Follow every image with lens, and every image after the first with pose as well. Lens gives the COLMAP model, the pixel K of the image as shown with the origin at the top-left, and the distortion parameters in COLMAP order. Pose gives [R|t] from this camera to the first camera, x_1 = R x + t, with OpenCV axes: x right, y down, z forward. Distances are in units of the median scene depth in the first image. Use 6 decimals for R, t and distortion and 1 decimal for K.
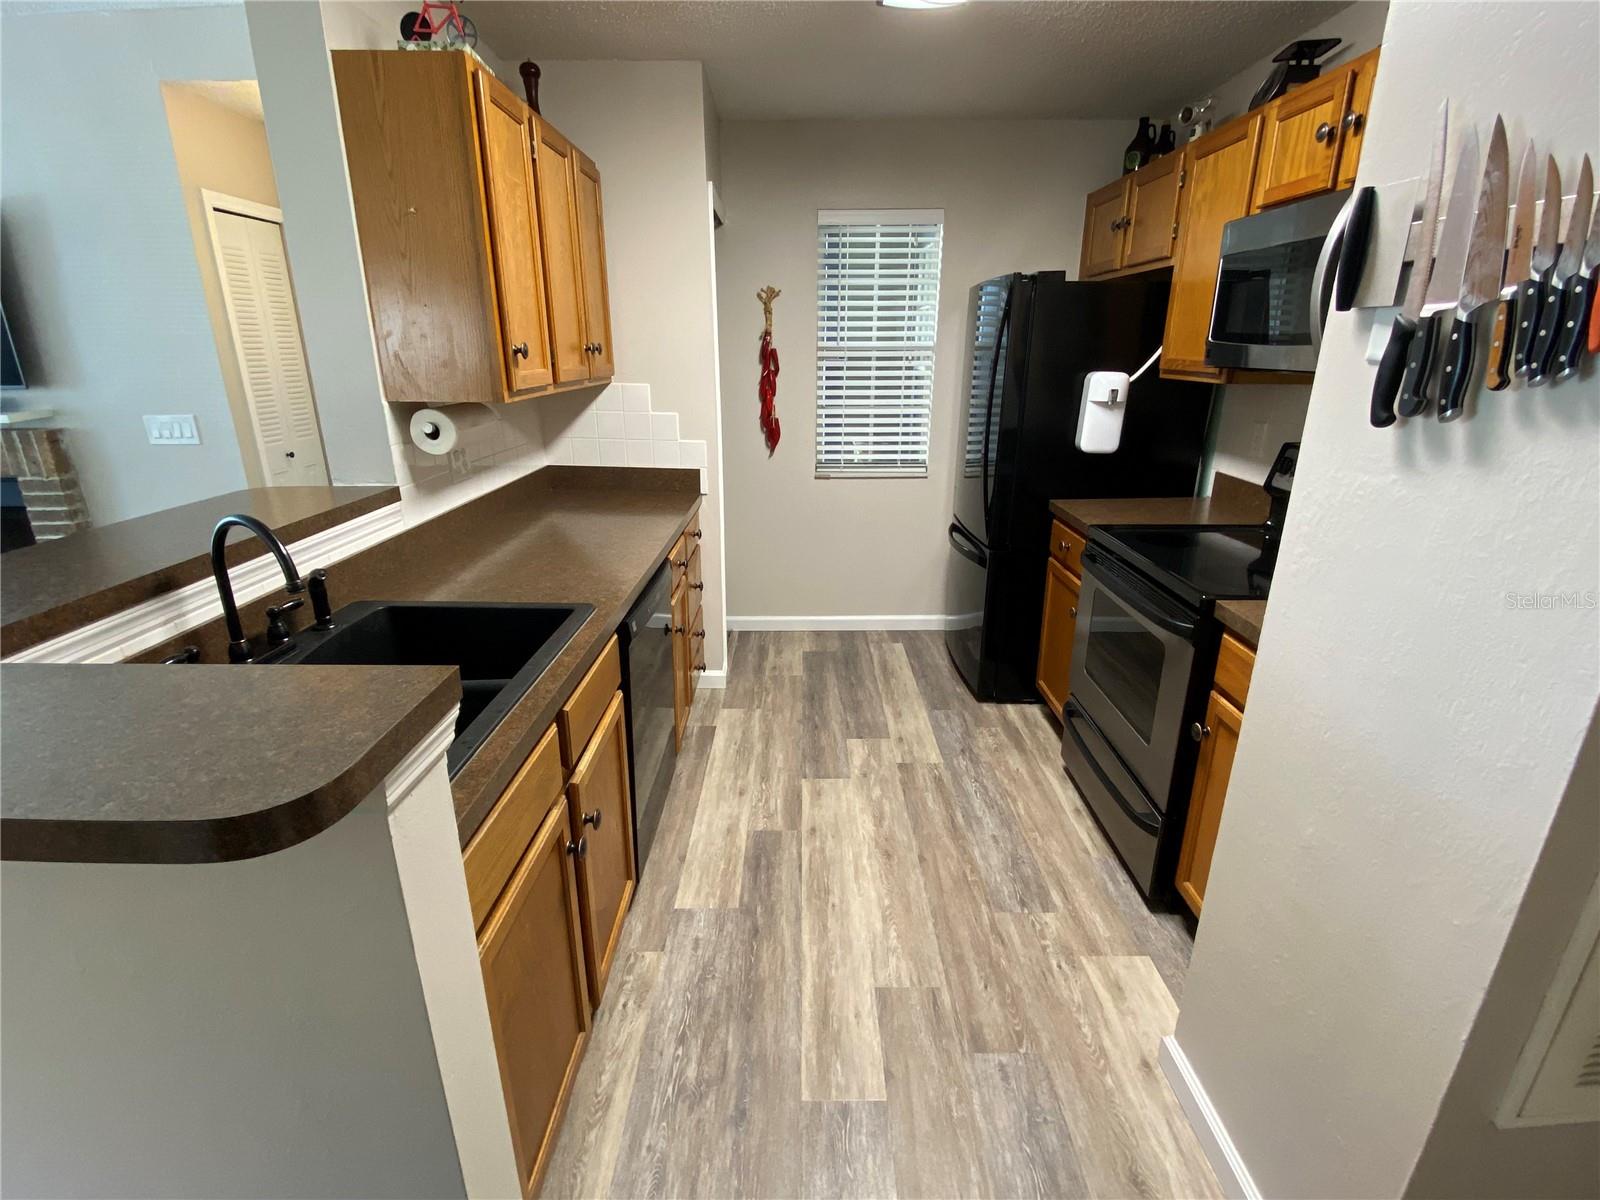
lens RADIAL K [[752.4, 0, 802.0], [0, 752.4, 603.5], [0, 0, 1]] dist [0.019176, -0.019924]
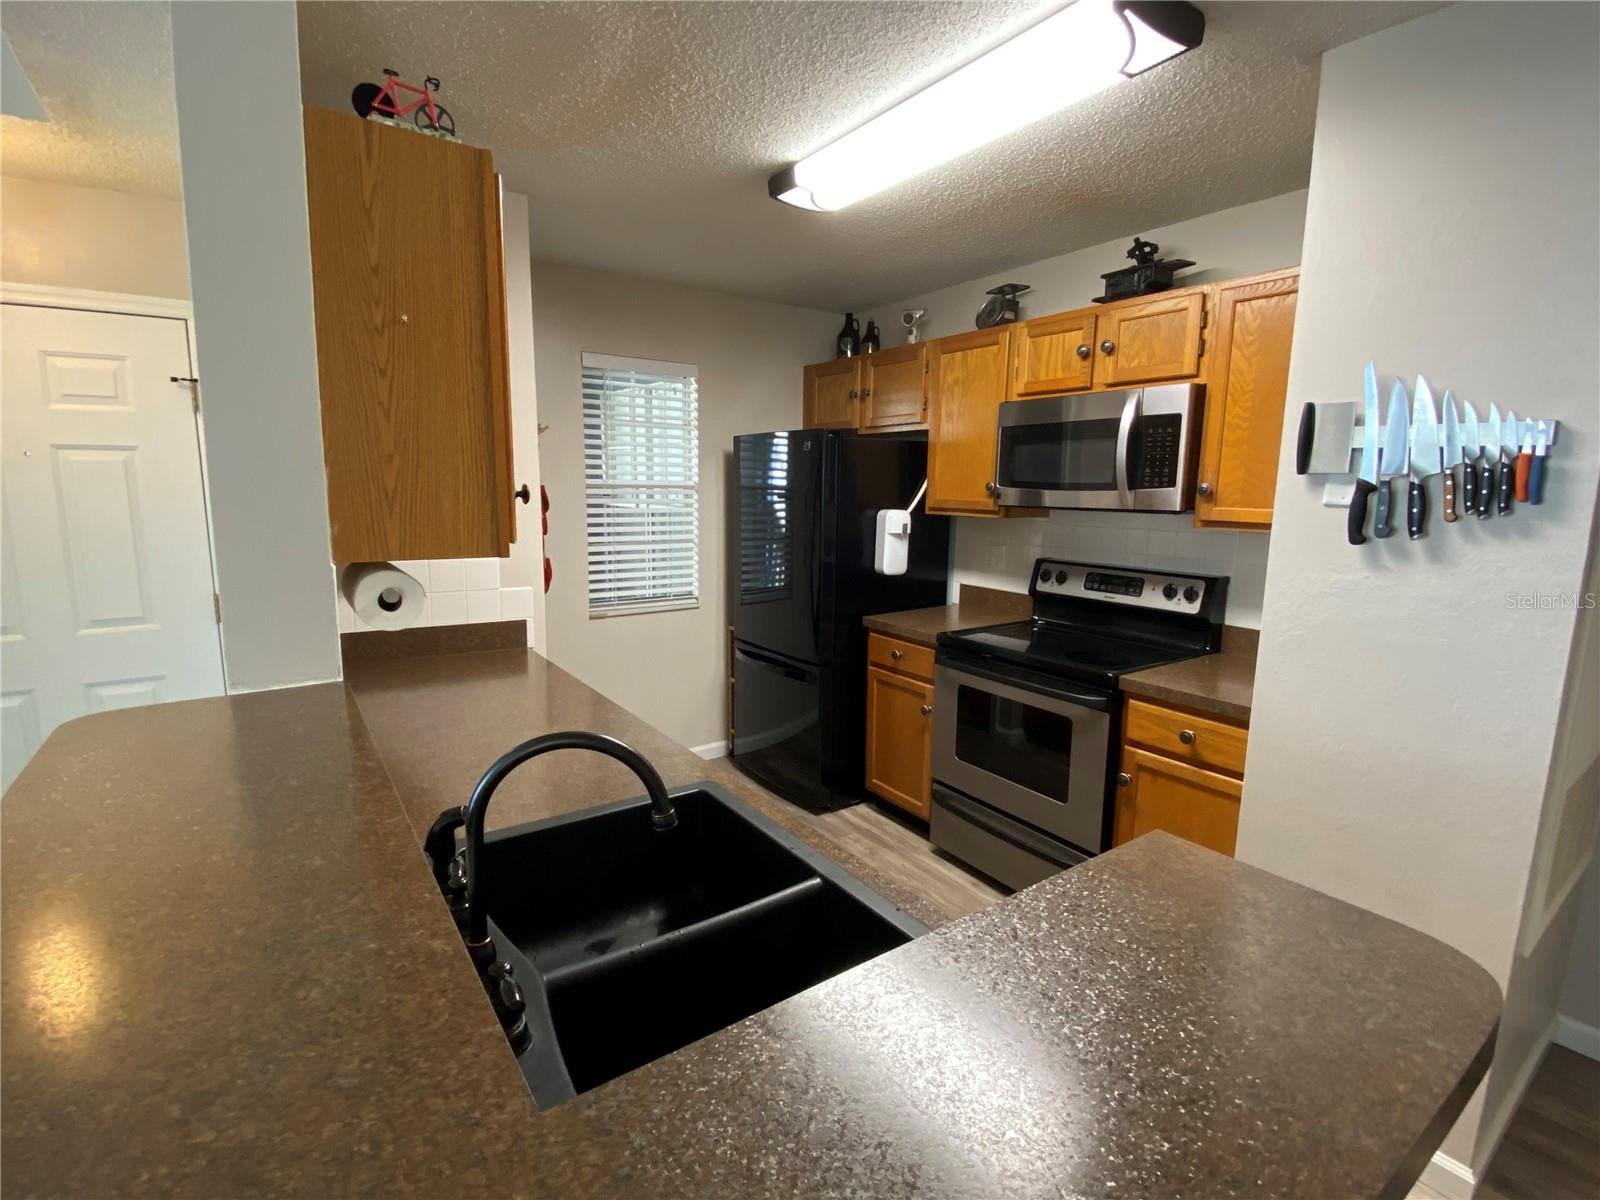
lens RADIAL K [[752.4, 0, 802.0], [0, 752.4, 603.5], [0, 0, 1]] dist [0.019176, -0.019924]
pose [[0.819319, -0.077025, 0.568140, -0.517349], [0.171293, 0.978561, -0.114355, -0.058323], [-0.547152, 0.191012, 0.814948, 0.160511]]
